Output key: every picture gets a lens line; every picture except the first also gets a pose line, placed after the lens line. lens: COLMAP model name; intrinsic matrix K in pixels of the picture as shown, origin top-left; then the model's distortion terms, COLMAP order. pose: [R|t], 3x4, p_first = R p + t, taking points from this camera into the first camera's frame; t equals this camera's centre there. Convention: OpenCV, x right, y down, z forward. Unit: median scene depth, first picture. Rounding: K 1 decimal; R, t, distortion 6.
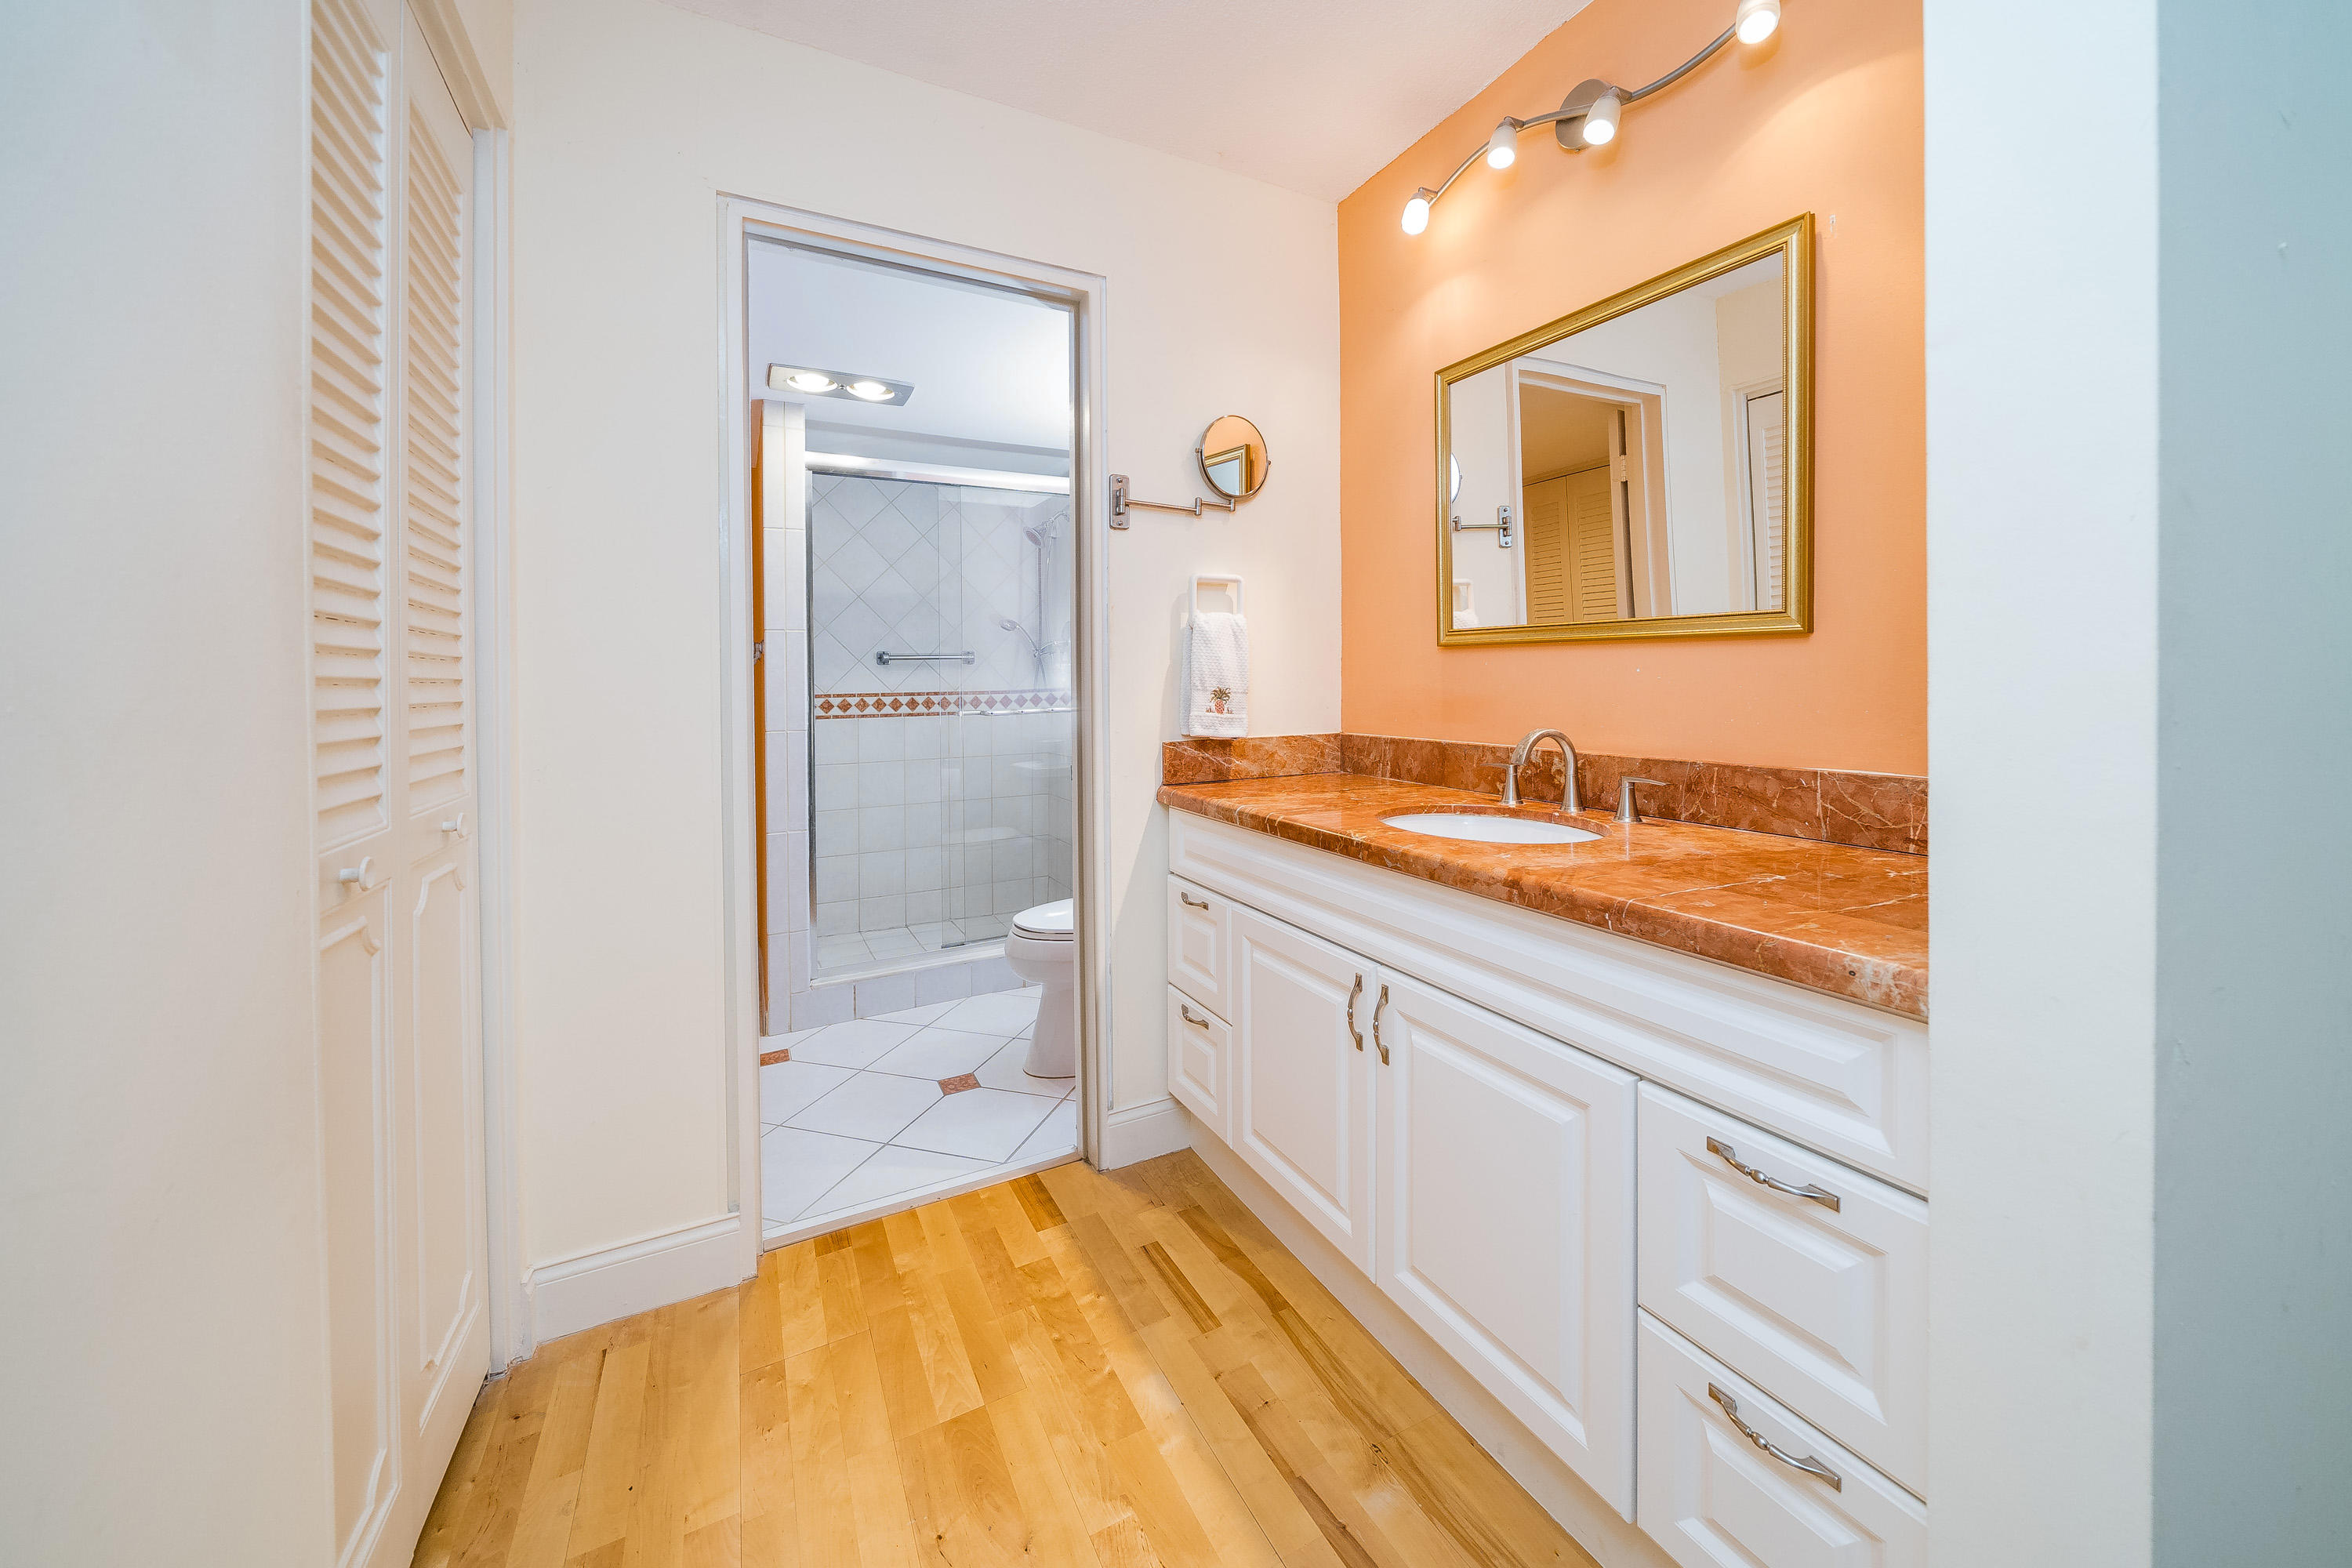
lens RADIAL K [[804.3, 0, 1163.5], [0, 804.3, 783.7], [0, 0, 1]] dist [-0.002832, -0.000069]
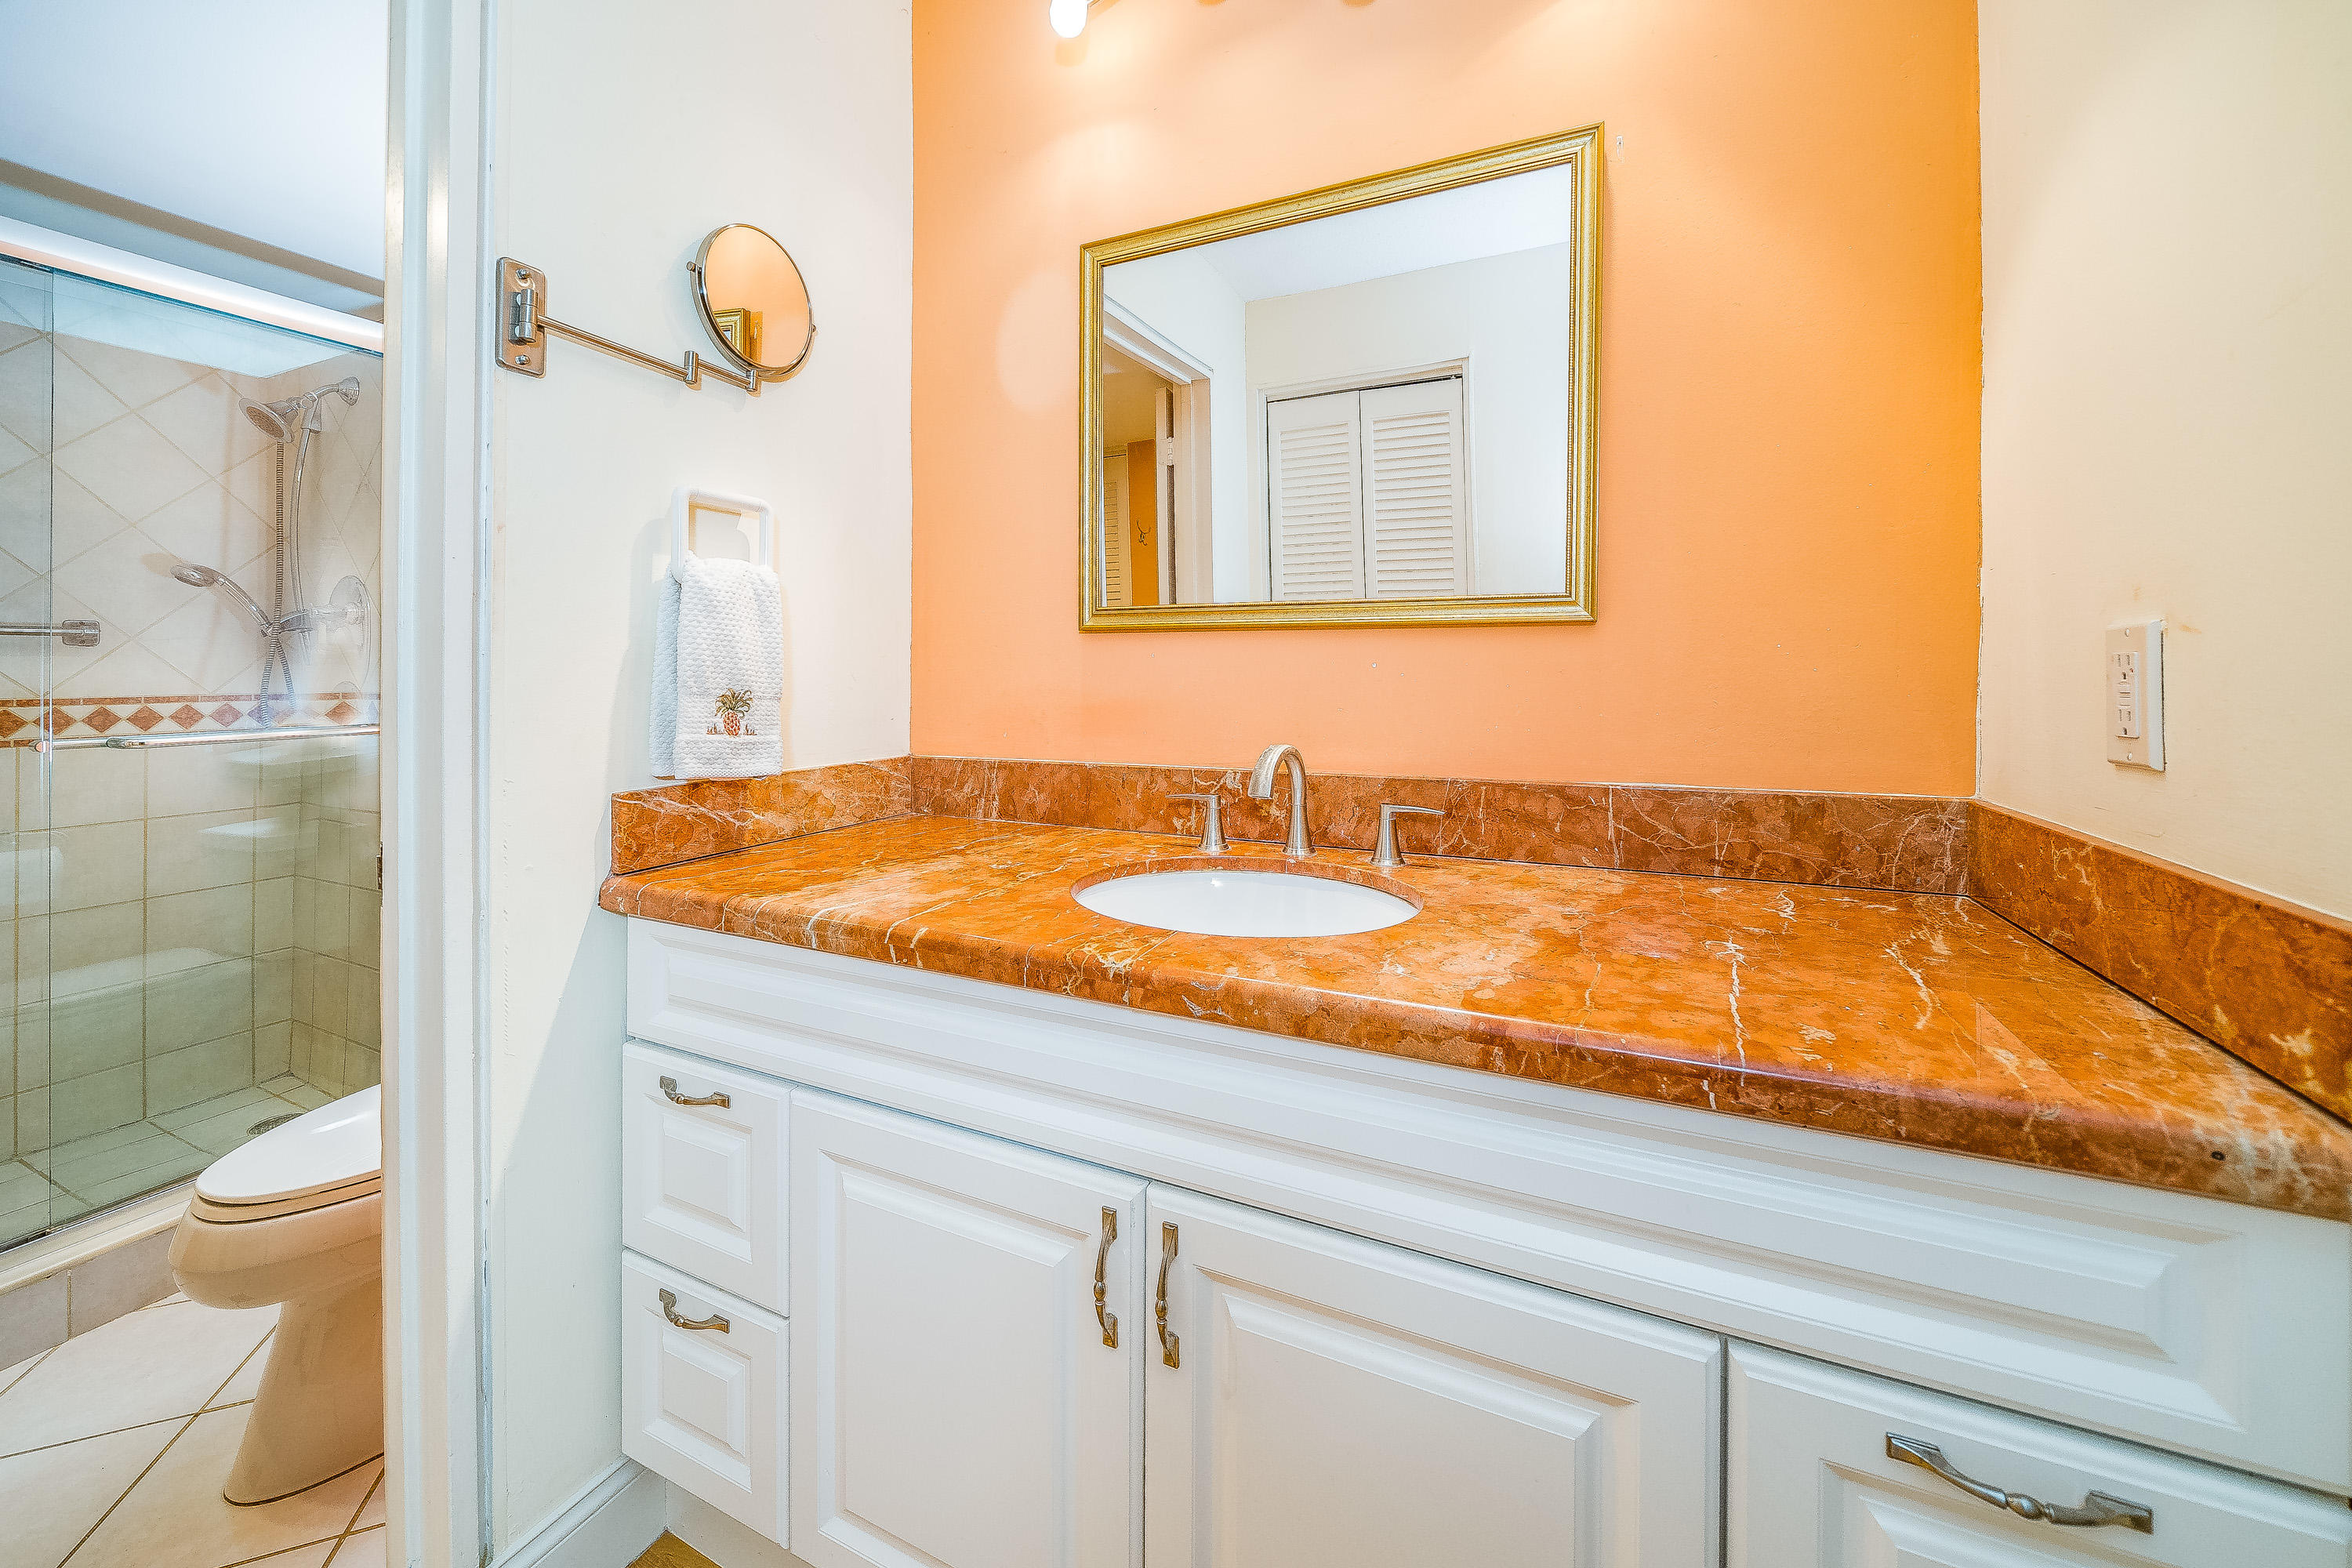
lens RADIAL K [[883.0, 0, 1173.4], [0, 883.0, 693.5], [0, 0, 1]] dist [-0.006930, -0.000322]
pose [[0.795759, -0.008054, 0.605559, -0.062679], [0.075443, 0.993441, -0.085926, -0.043086], [-0.600895, 0.114062, 0.791148, 0.346685]]
